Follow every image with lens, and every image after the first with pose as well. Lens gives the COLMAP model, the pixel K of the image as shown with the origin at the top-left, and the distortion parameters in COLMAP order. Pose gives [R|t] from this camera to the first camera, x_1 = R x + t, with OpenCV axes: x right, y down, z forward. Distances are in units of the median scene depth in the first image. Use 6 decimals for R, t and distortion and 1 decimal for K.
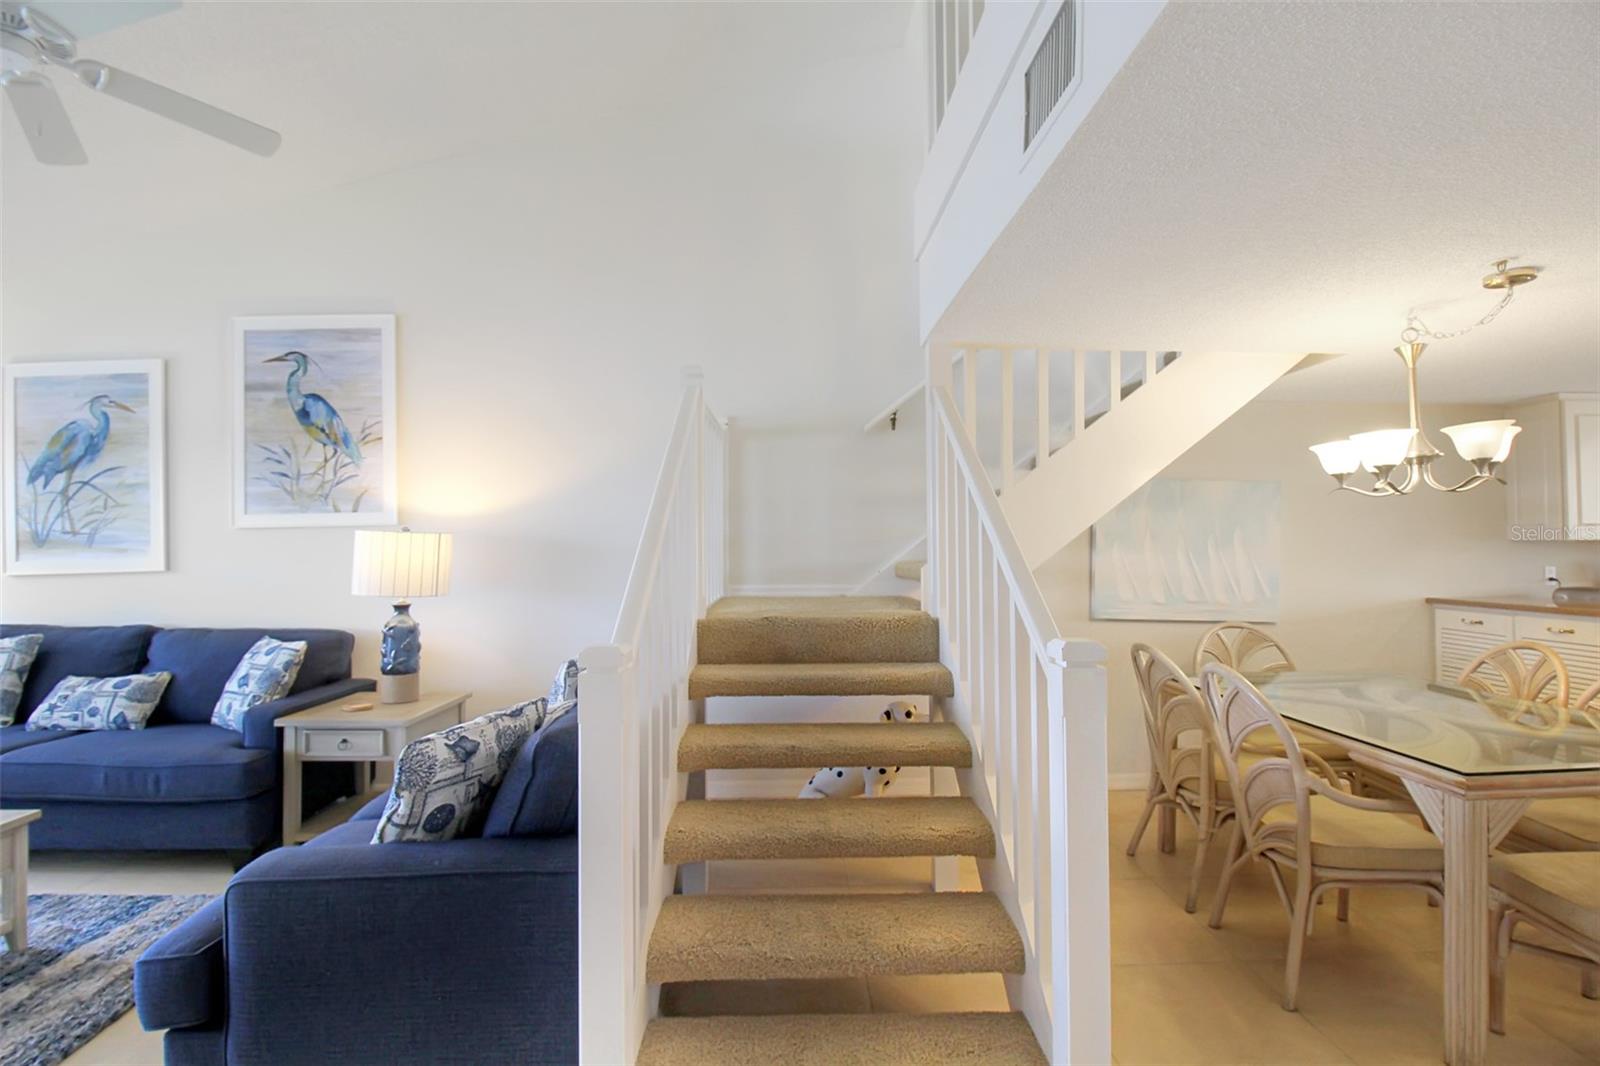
lens RADIAL K [[750.0, 0, 805.3], [0, 750.0, 531.5], [0, 0, 1]] dist [0.002076, -0.013834]
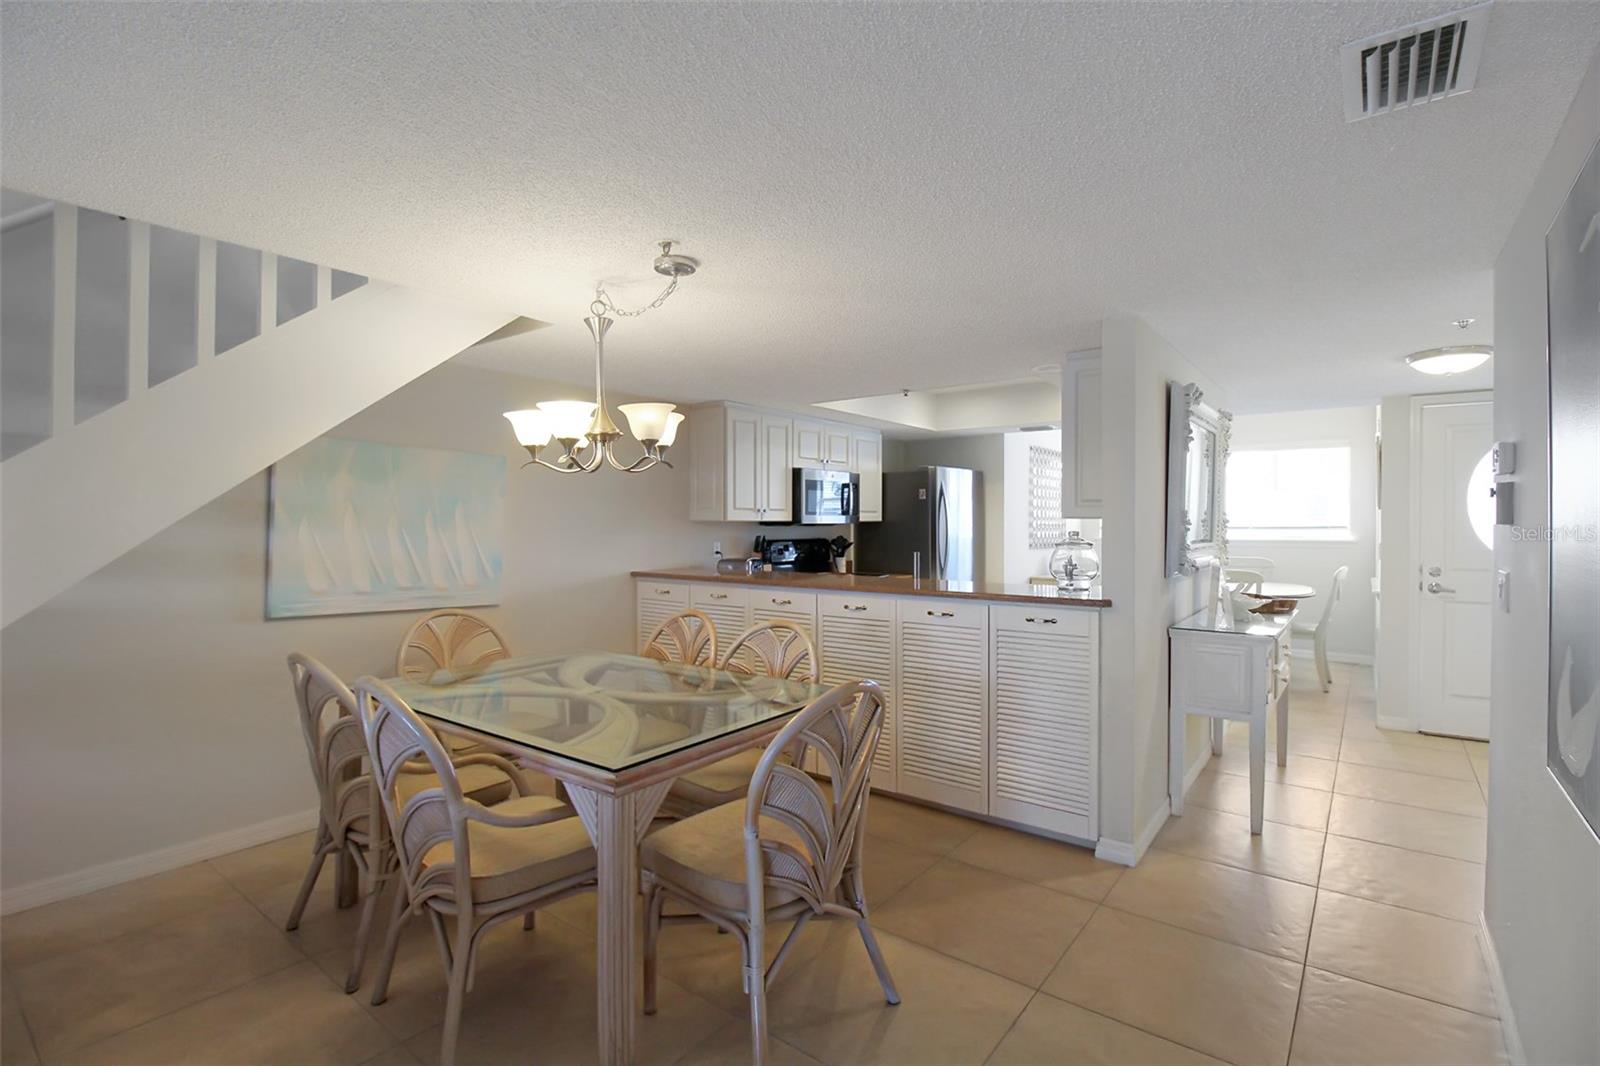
lens RADIAL K [[750.0, 0, 805.3], [0, 750.0, 531.5], [0, 0, 1]] dist [0.002076, -0.013834]
pose [[0.633137, -0.000727, 0.774039, 0.166891], [-0.023706, 0.999512, 0.020329, 0.000746], [-0.773676, -0.031220, 0.632811, 0.122116]]
